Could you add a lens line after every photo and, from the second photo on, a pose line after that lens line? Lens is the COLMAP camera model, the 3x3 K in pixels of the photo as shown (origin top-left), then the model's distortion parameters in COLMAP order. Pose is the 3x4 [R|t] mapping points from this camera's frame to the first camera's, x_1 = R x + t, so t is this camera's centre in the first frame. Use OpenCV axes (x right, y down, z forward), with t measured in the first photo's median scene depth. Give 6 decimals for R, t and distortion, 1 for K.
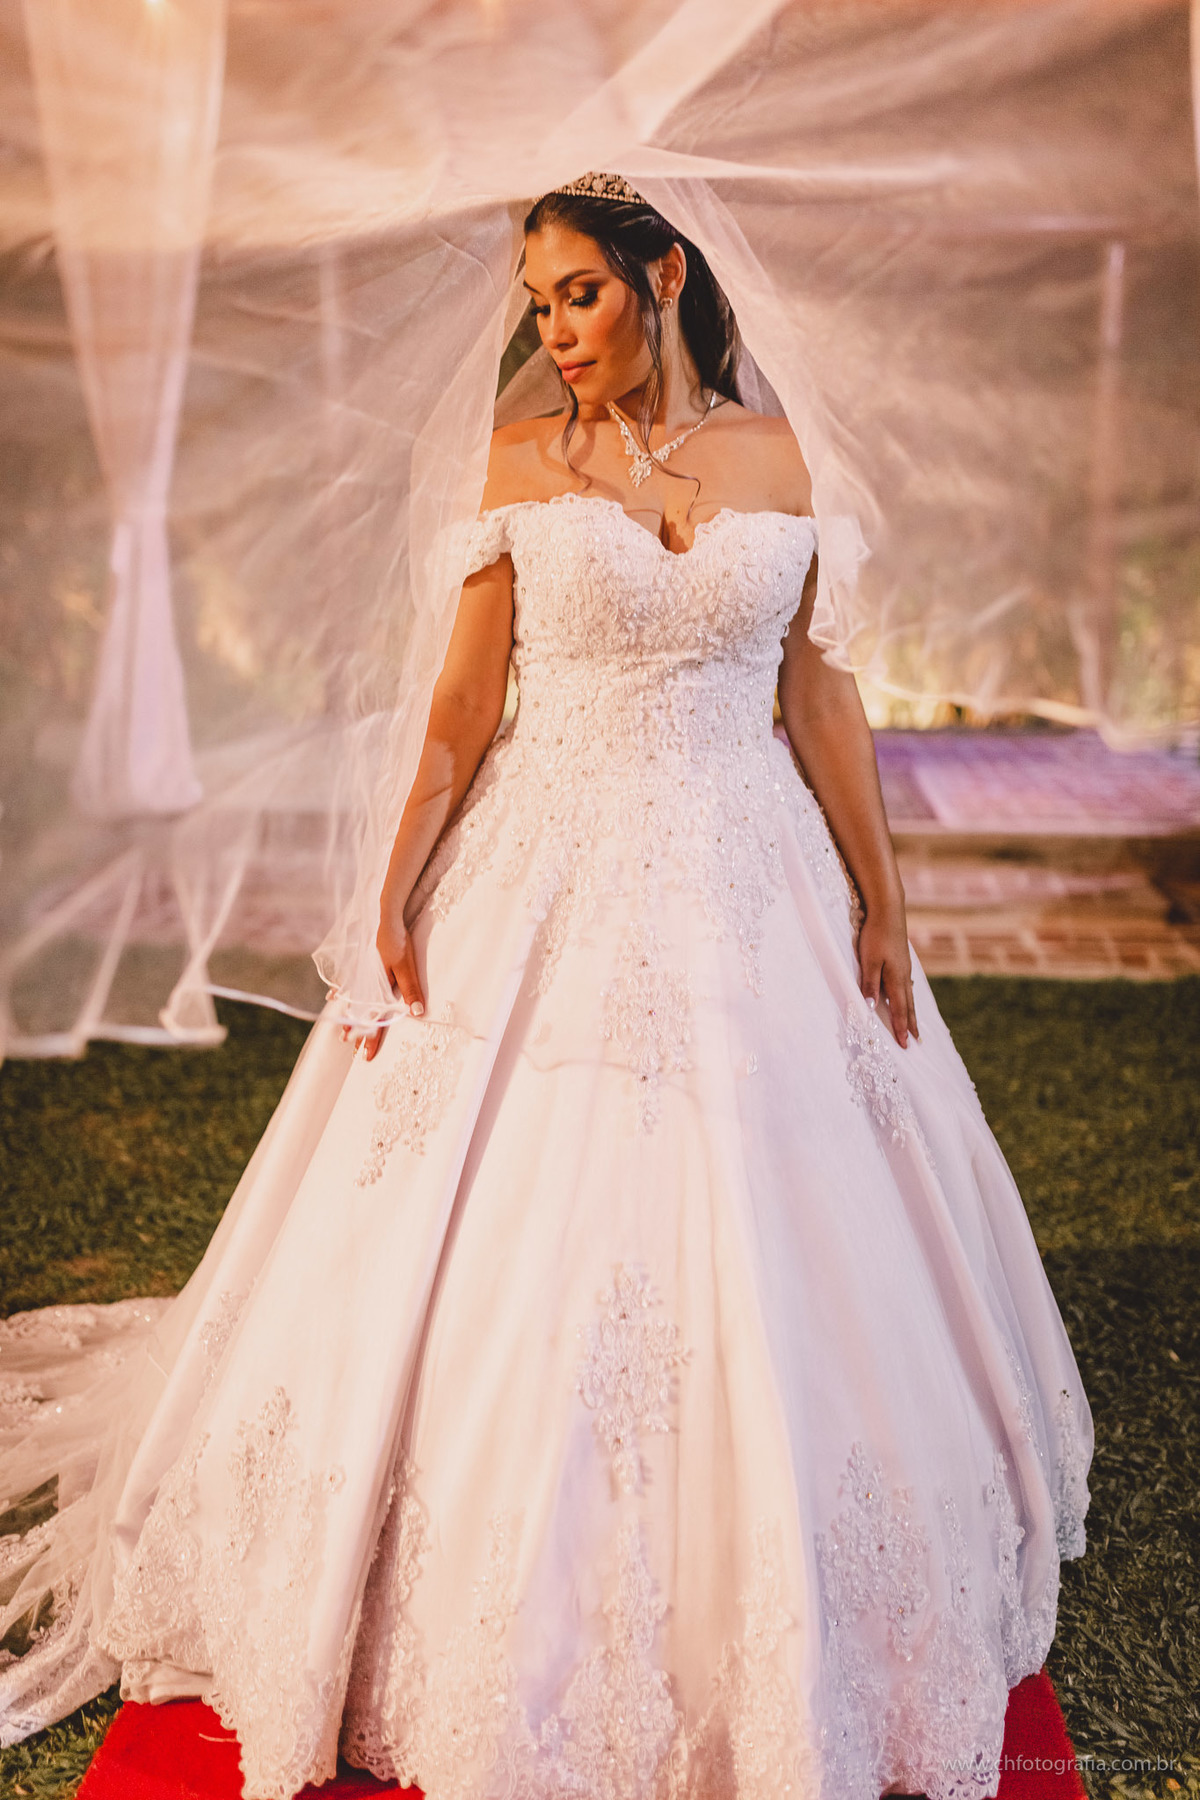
lens RADIAL K [[1700.3, 0, 594.7], [0, 1700.3, 884.8], [0, 0, 1]] dist [-0.003558, 0.000000]
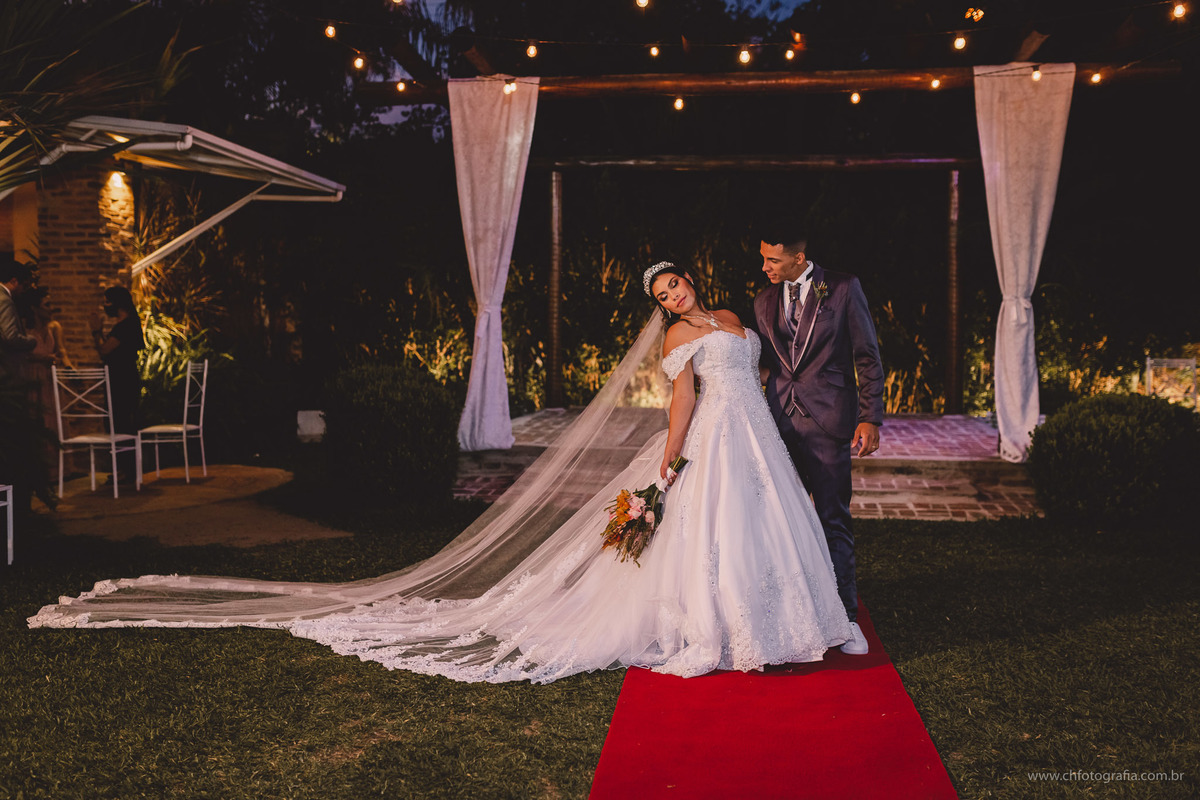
lens RADIAL K [[1133.5, 0, 600.0], [0, 1133.5, 398.1], [0, 0, 1]] dist [-0.003558, 0.000000]
pose [[0.999078, -0.001531, -0.042894, -0.183970], [-0.003377, 0.993461, -0.114120, 0.143042], [0.042788, 0.114160, 0.992541, -1.089980]]
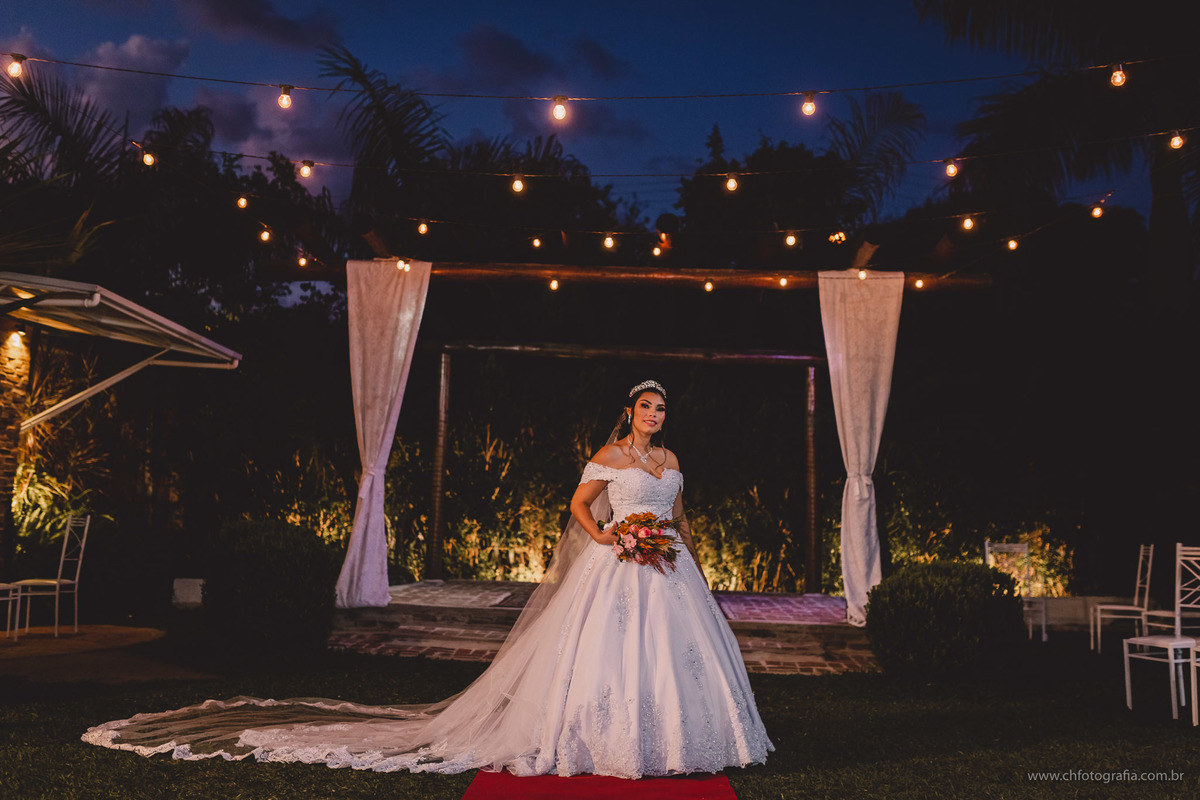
lens RADIAL K [[1133.5, 0, 603.4], [0, 1133.5, 397.0], [0, 0, 1]] dist [-0.003558, 0.000000]
pose [[0.998115, 0.029429, 0.053861, -0.130141], [-0.012432, 0.956298, -0.292128, 0.322713], [-0.060104, 0.290908, 0.954861, -1.315108]]
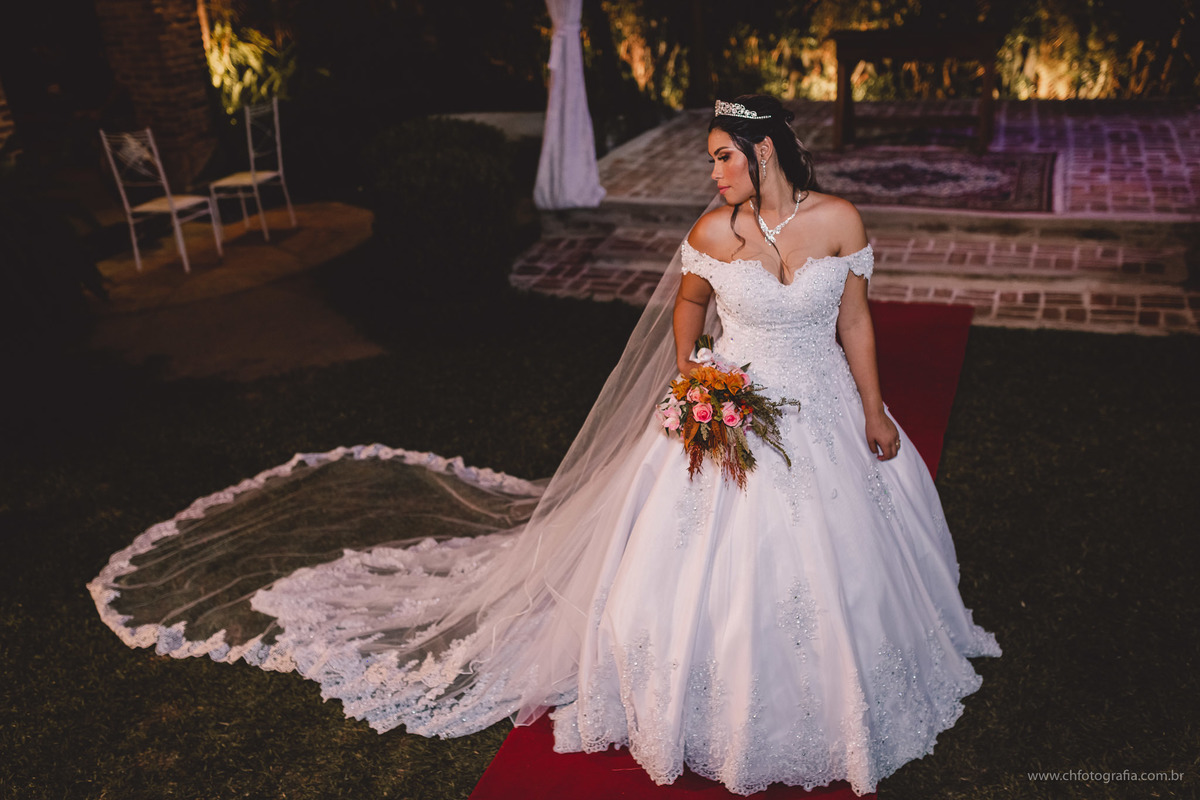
lens RADIAL K [[1133.5, 0, 597.0], [0, 1133.5, 403.8], [0, 0, 1]] dist [-0.003558, 0.000000]
pose [[0.962154, 0.035221, -0.270222, 0.231020], [0.029024, 0.972727, 0.230129, -0.316169], [0.270957, -0.229262, 0.934891, -0.406259]]
